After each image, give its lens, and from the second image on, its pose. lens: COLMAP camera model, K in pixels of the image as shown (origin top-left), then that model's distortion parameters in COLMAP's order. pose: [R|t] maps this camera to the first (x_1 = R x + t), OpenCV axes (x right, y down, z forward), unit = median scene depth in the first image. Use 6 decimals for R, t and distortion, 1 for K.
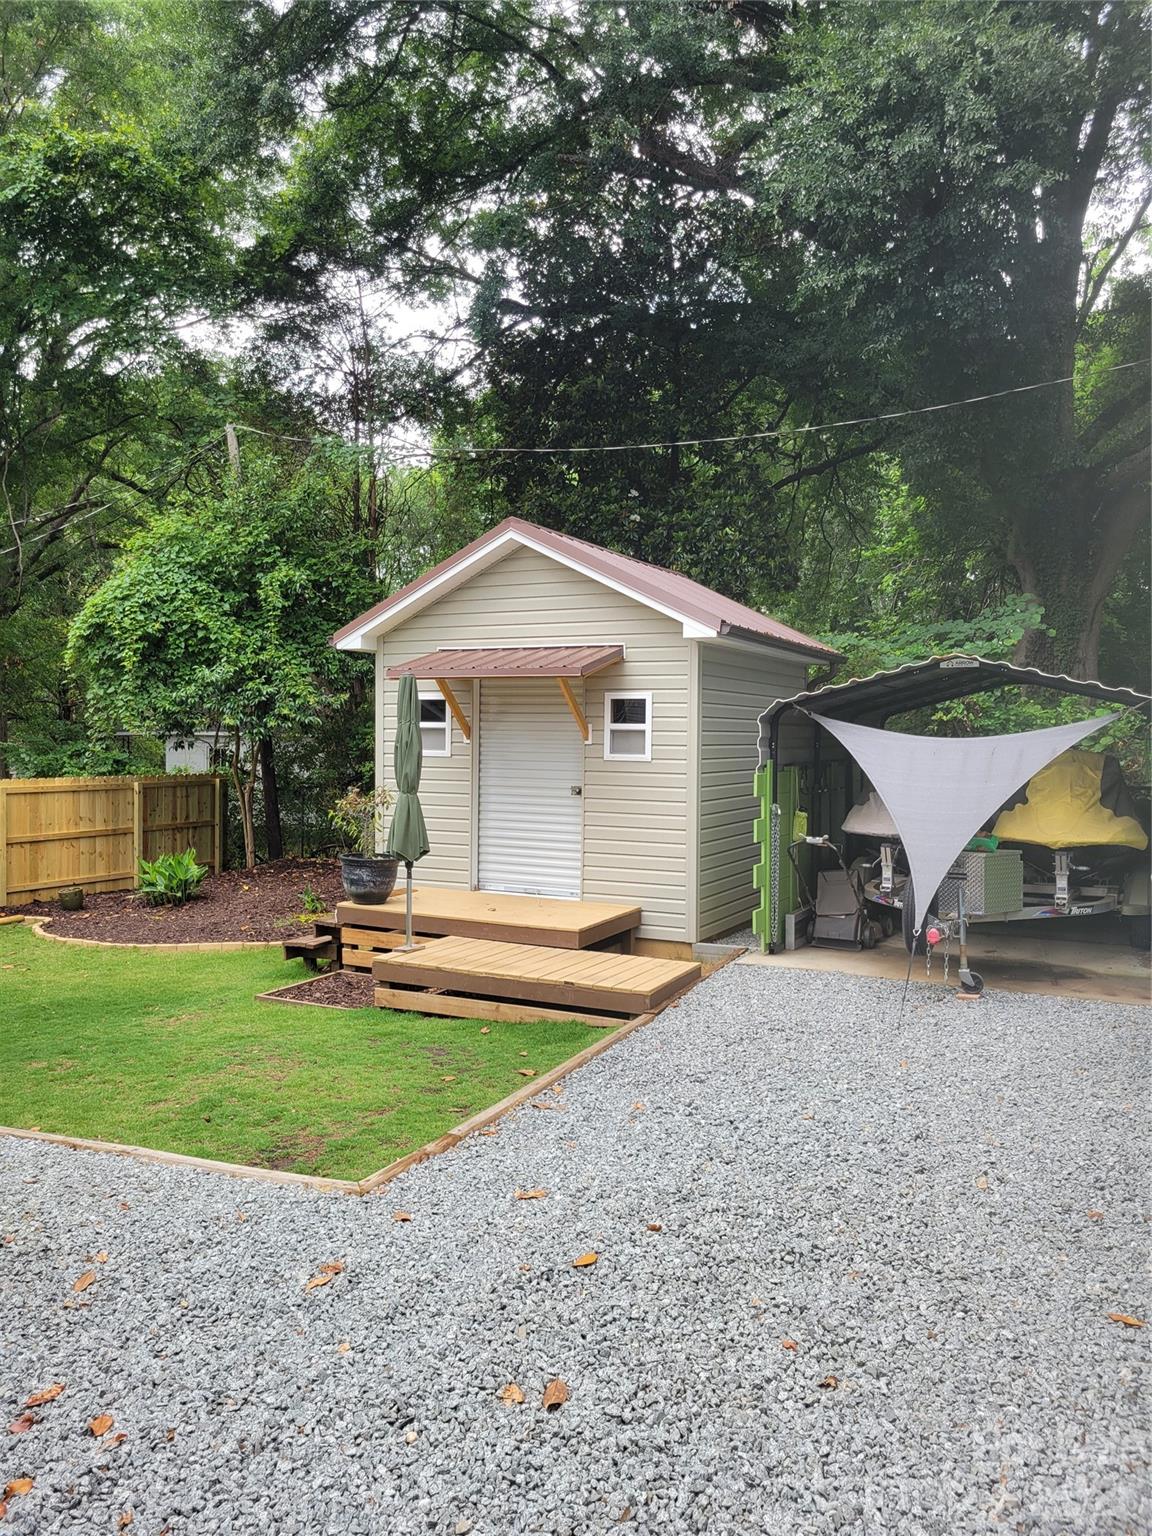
lens RADIAL K [[1167.4, 0, 576.5], [0, 1167.4, 764.4], [0, 0, 1]] dist [0.000421, 0.000065]
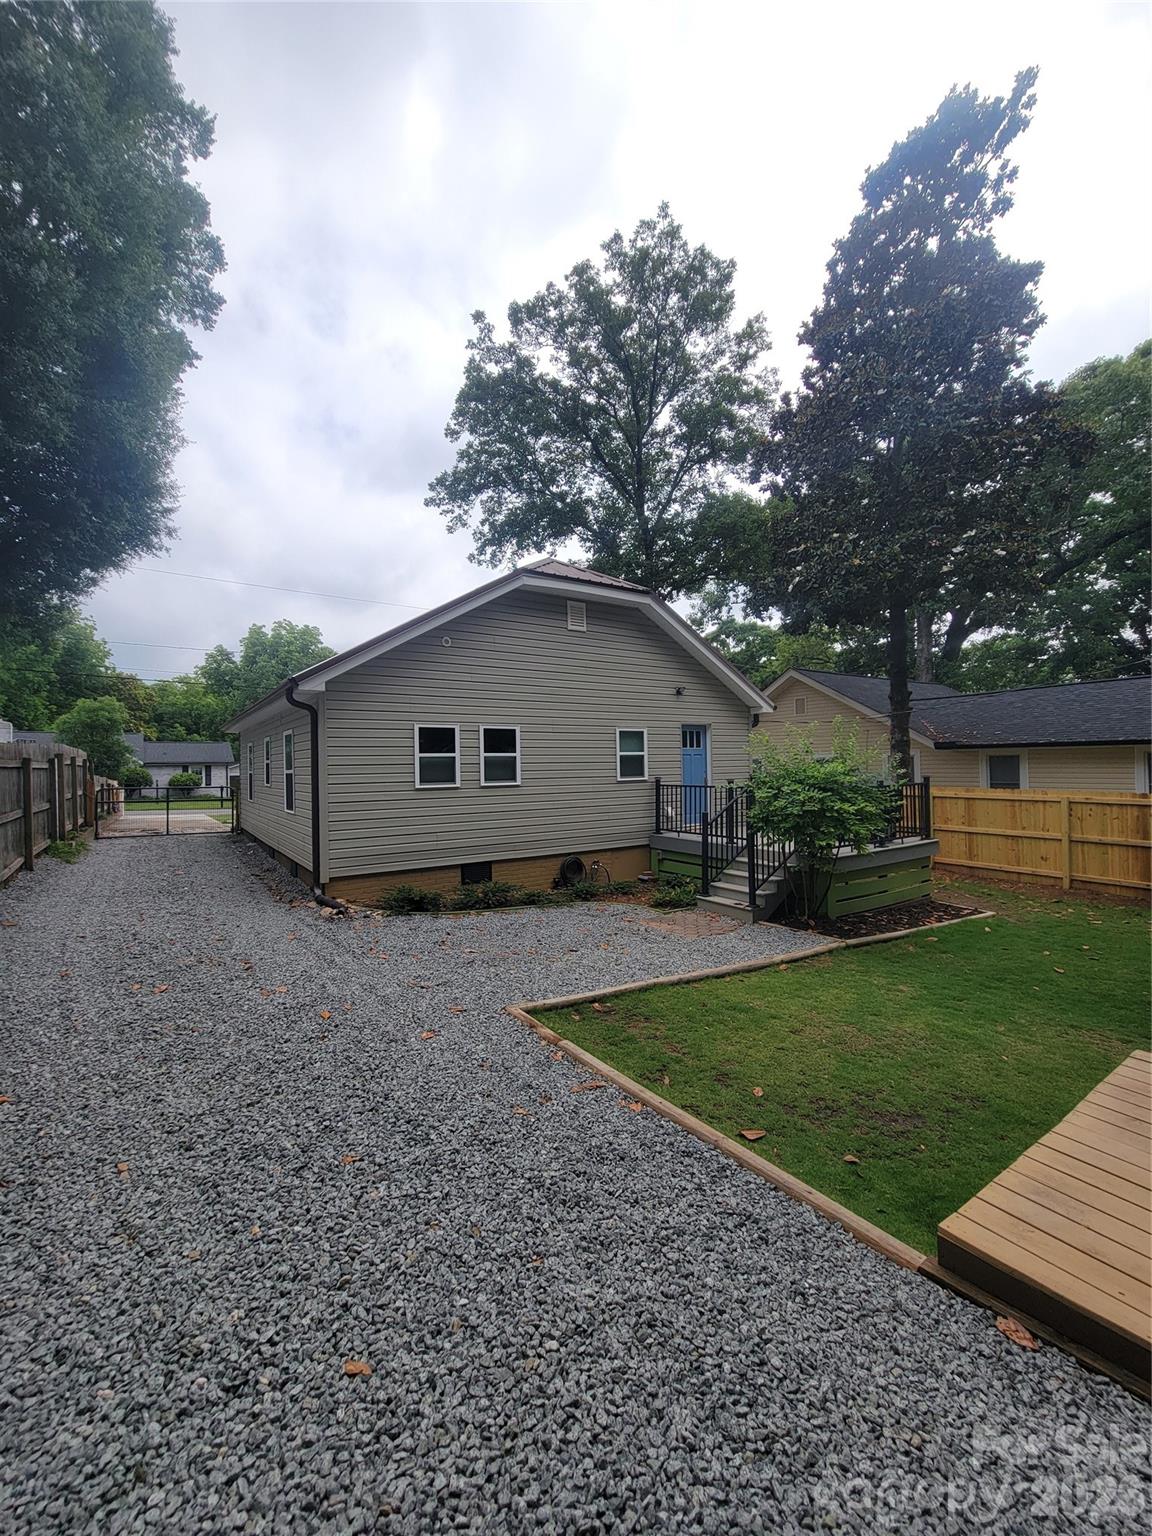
lens RADIAL K [[621.4, 0, 575.3], [0, 621.4, 765.0], [0, 0, 1]] dist [-0.003454, -0.000688]
pose [[-0.492505, 0.006380, -0.870286, 0.526108], [-0.012797, 0.999812, 0.014572, -0.032011], [0.870215, 0.018313, -0.492331, 1.333972]]
